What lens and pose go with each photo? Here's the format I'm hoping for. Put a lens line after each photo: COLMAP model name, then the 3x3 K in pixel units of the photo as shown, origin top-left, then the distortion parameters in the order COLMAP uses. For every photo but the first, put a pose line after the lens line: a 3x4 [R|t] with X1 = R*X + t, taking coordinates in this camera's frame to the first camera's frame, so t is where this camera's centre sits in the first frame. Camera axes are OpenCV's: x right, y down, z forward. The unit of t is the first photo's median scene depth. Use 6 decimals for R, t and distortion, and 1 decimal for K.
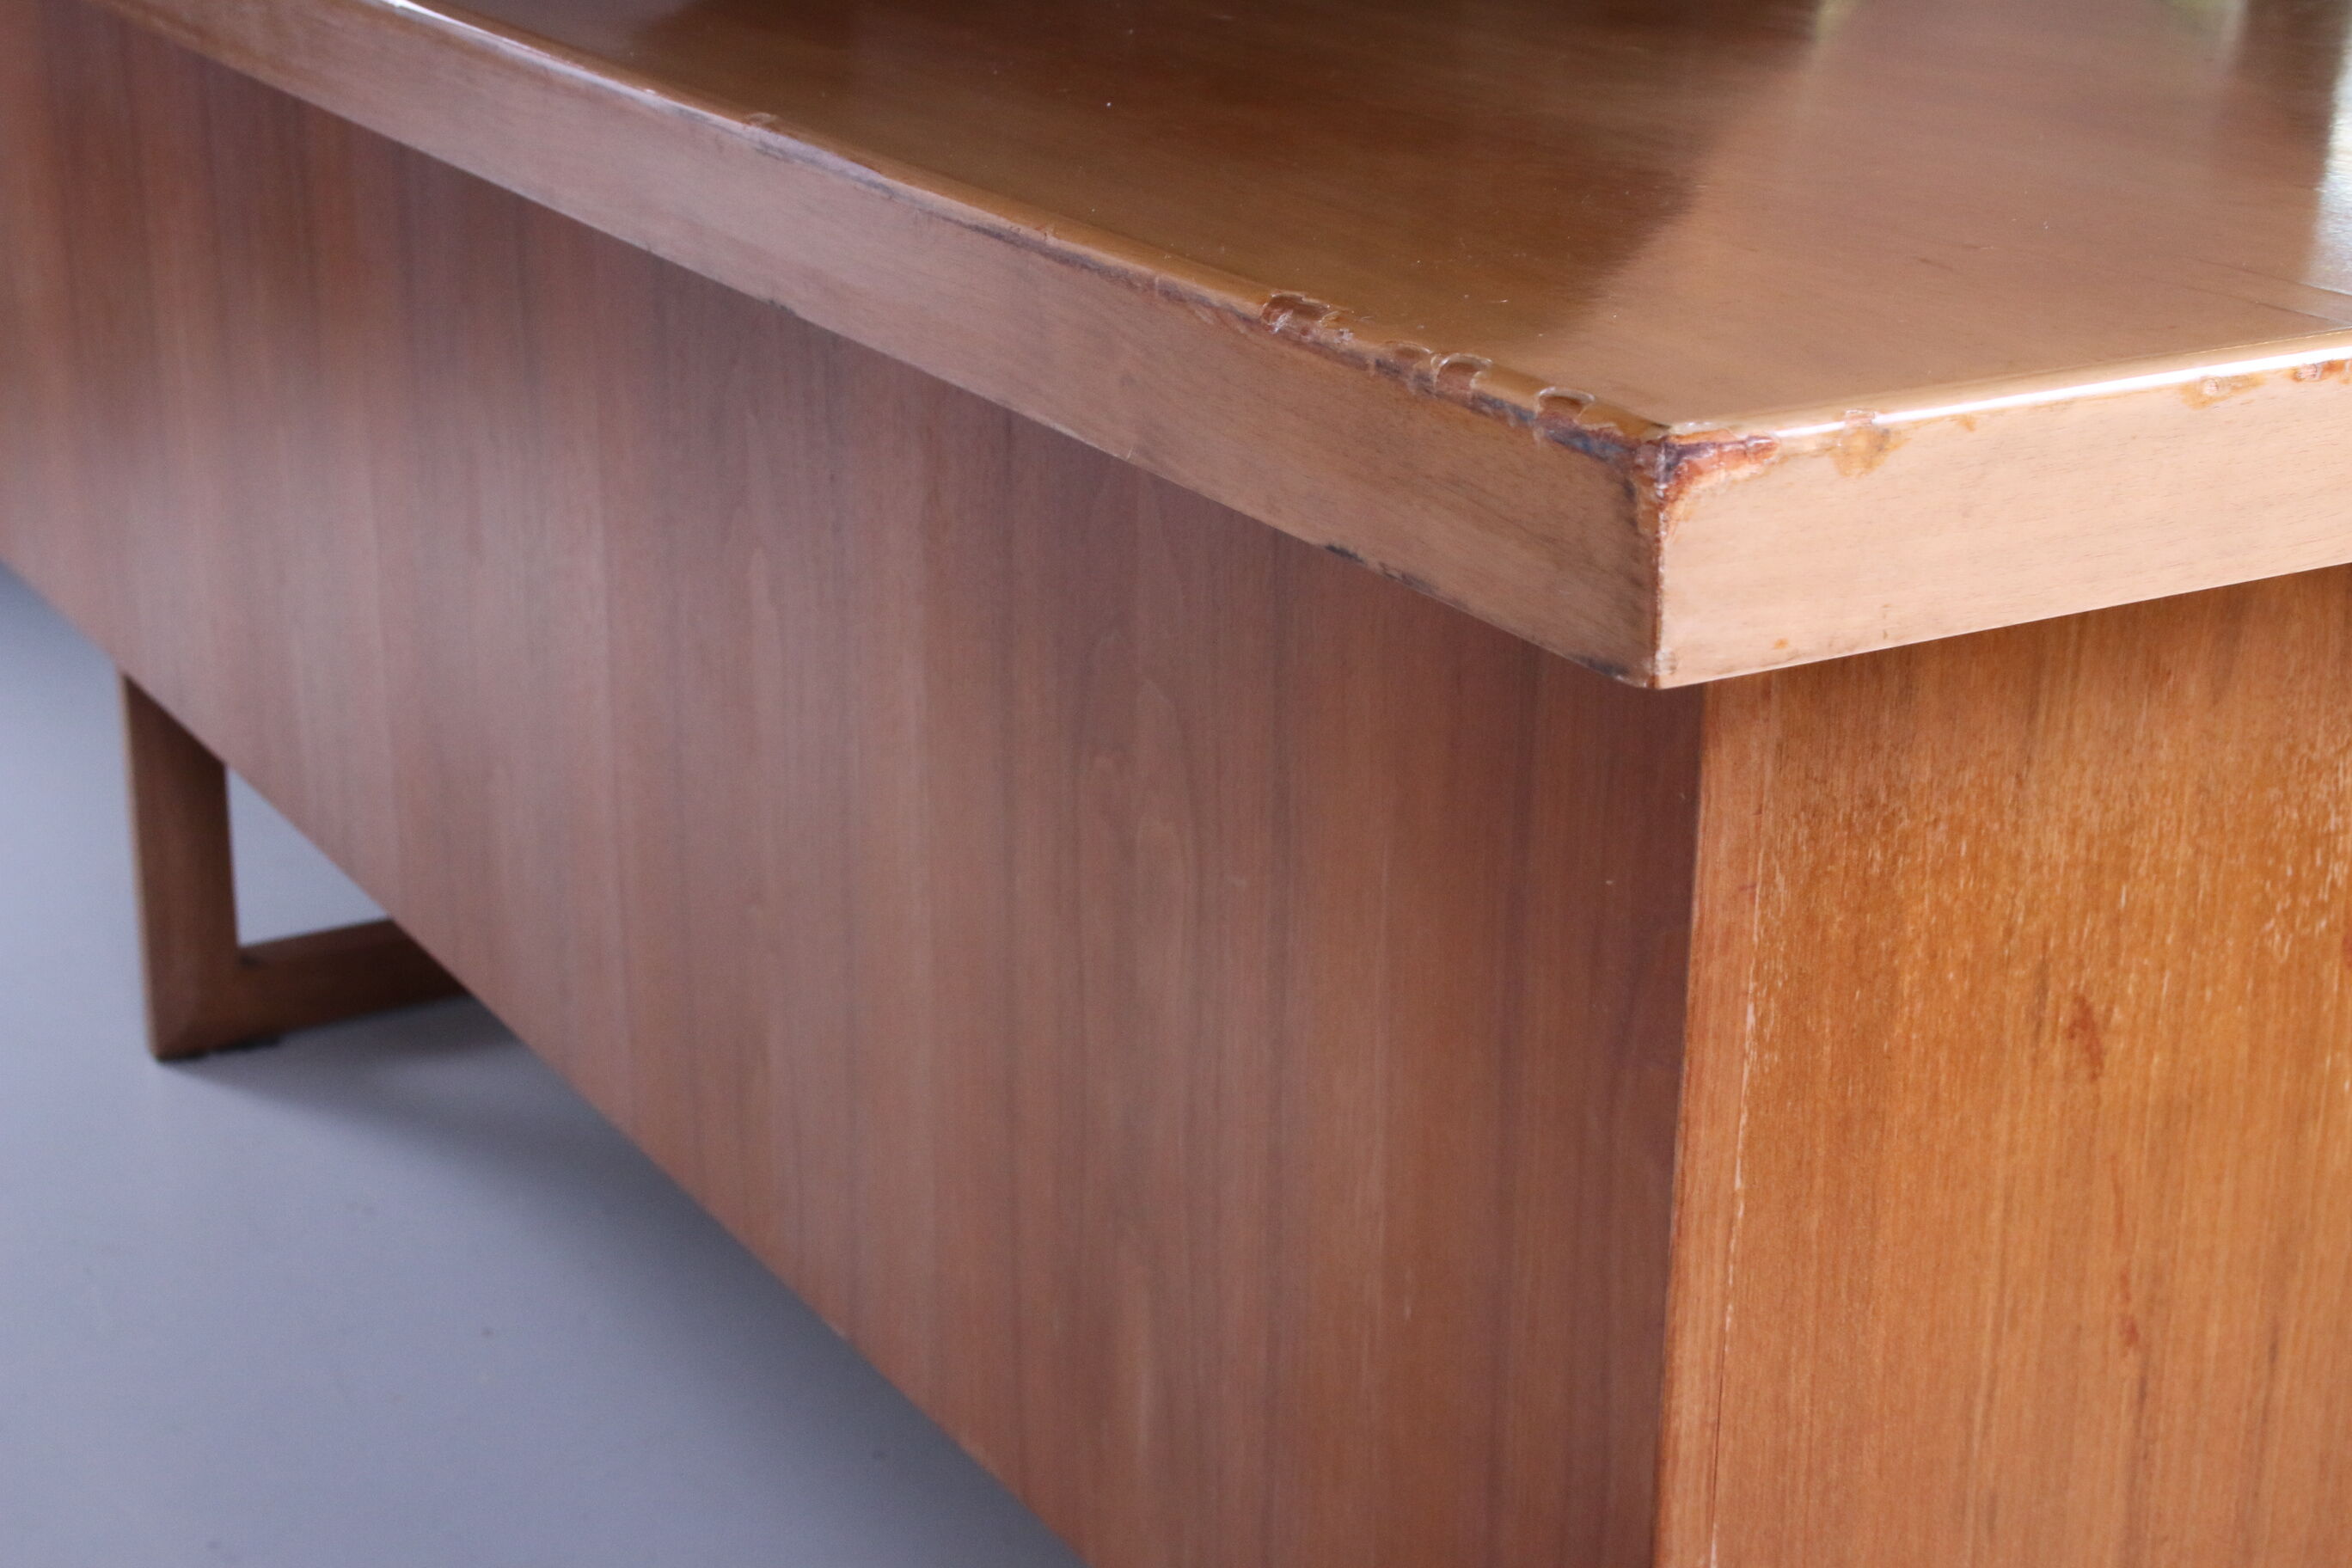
lens RADIAL K [[3908.0, 0, 1176.0], [0, 3908.0, 784.0], [0, 0, 1]] dist [-0.010422, 0.049962]
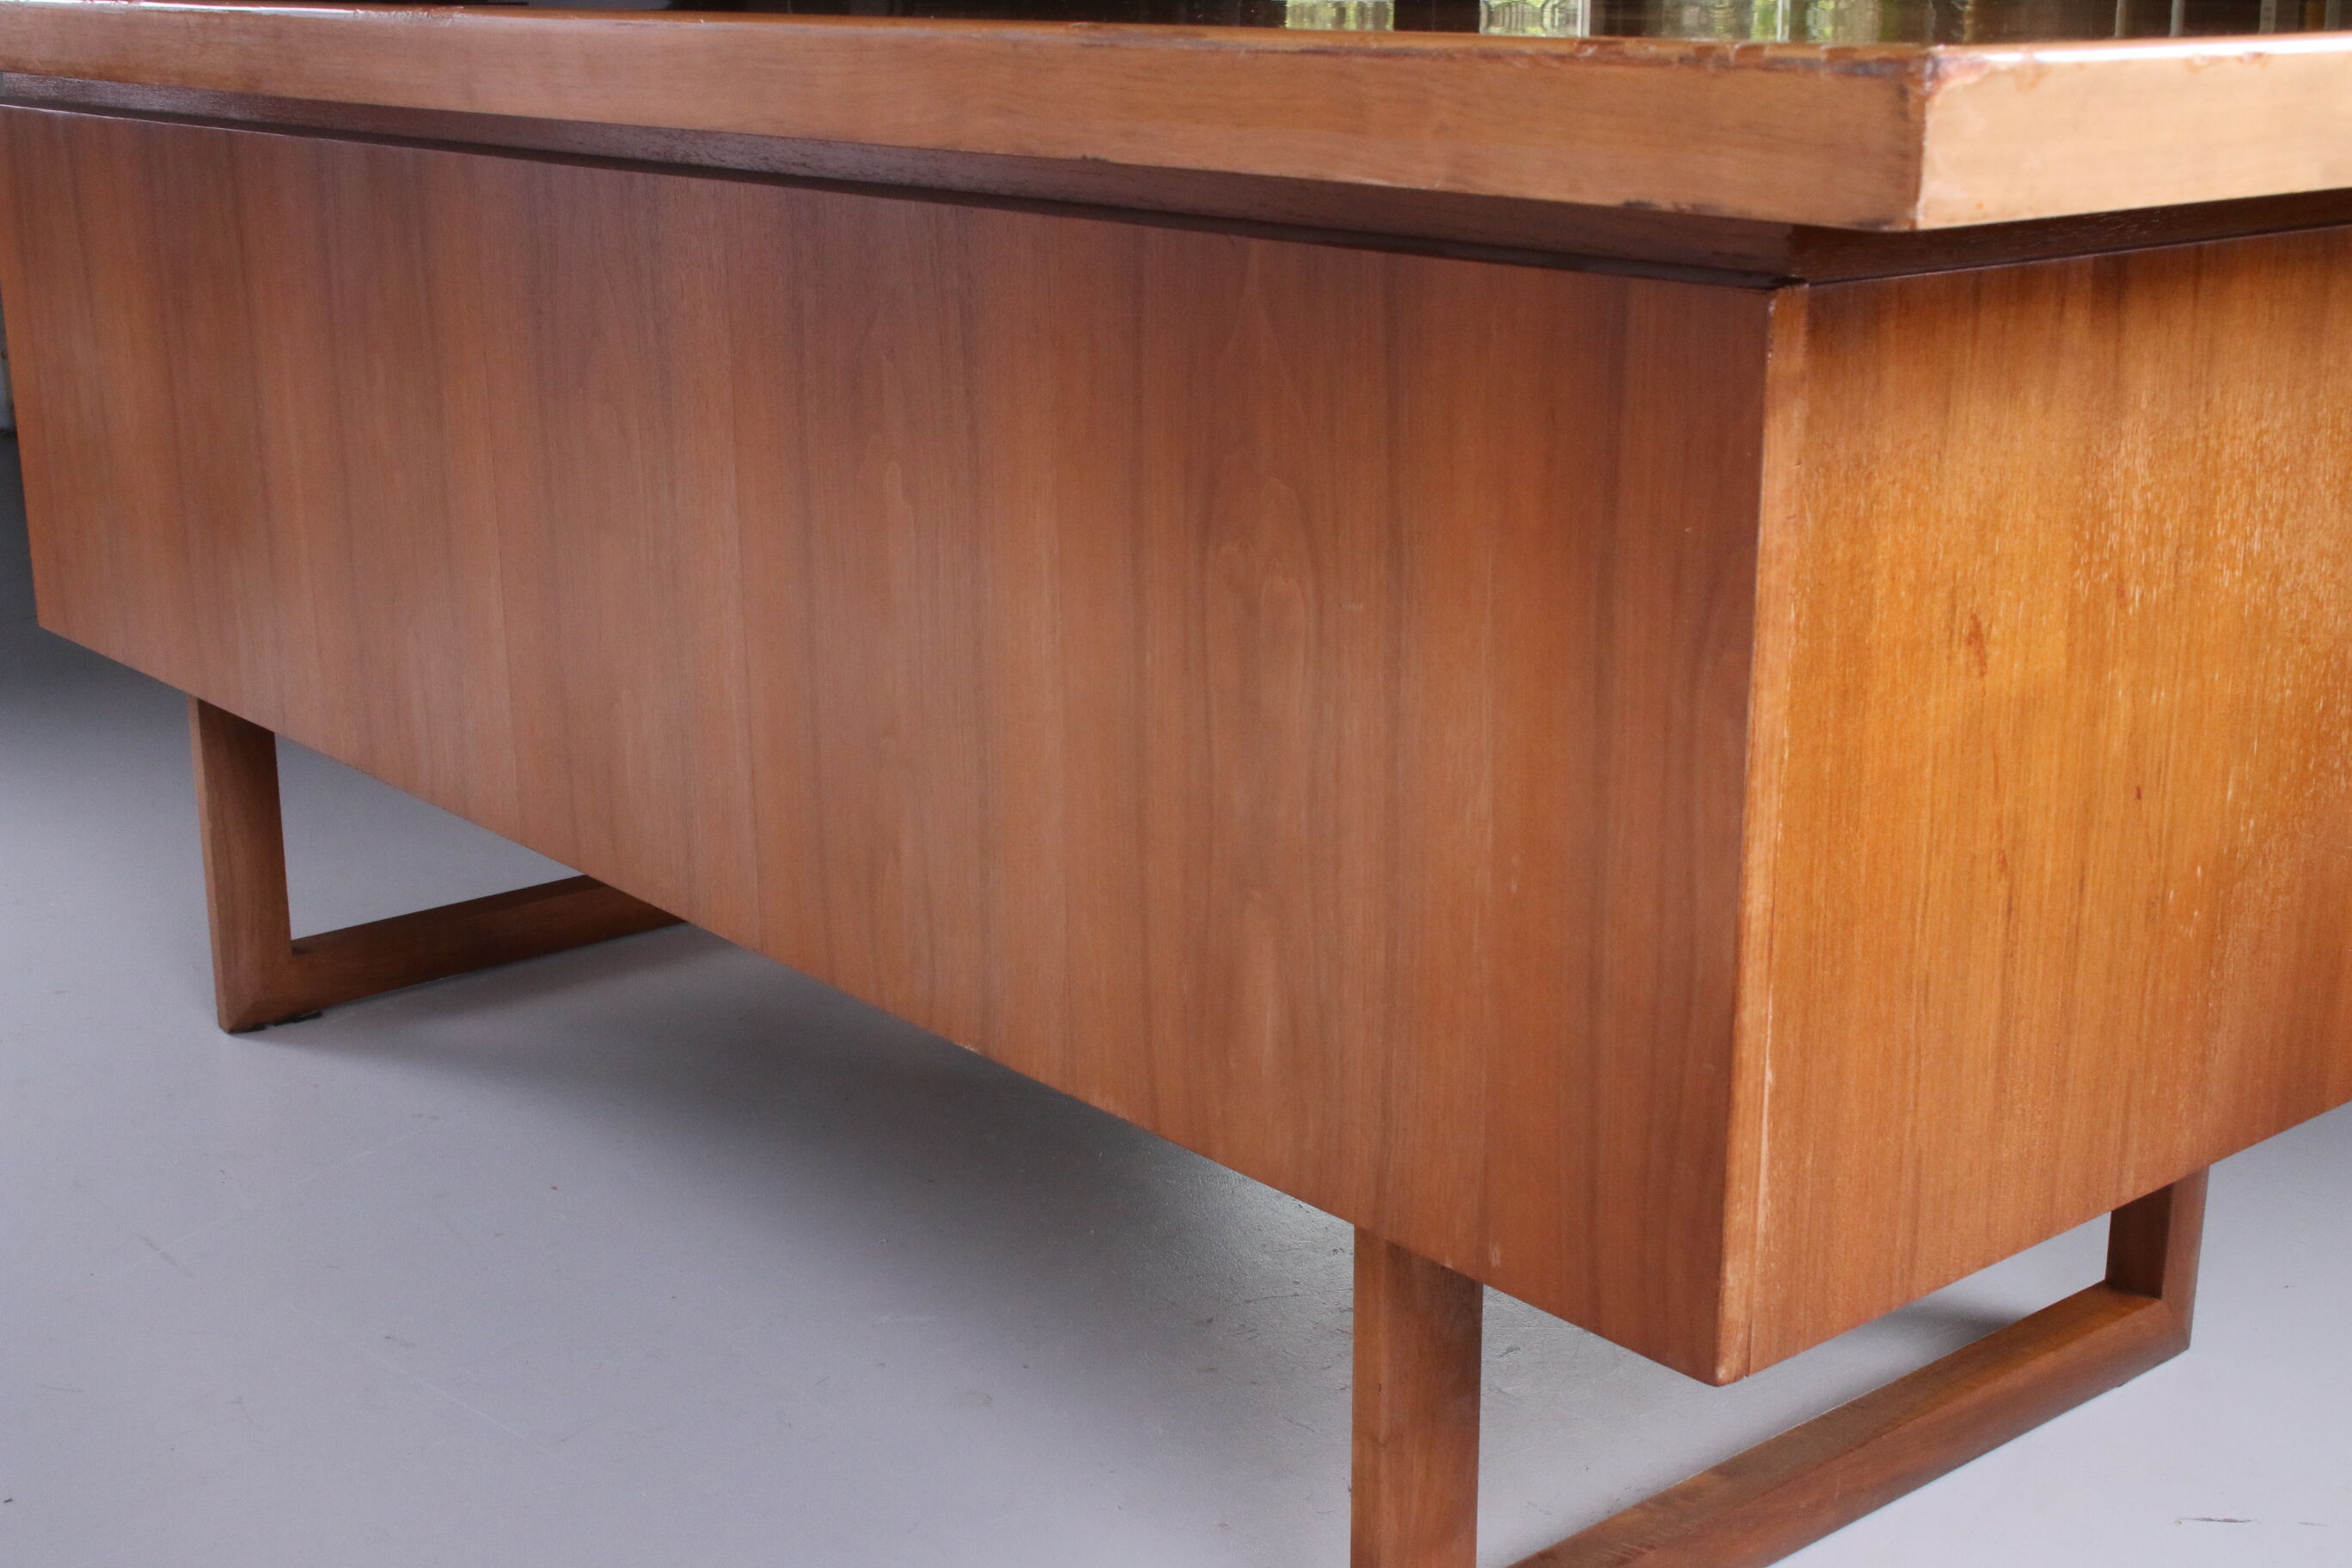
lens RADIAL K [[3095.0, 0, 1176.0], [0, 3095.0, 784.0], [0, 0, 1]] dist [-0.074320, 0.002402]
pose [[0.987027, -0.056871, 0.150146, -0.244360], [0.066350, 0.996057, -0.058892, 0.167013], [-0.146205, 0.068090, 0.986908, -0.096968]]
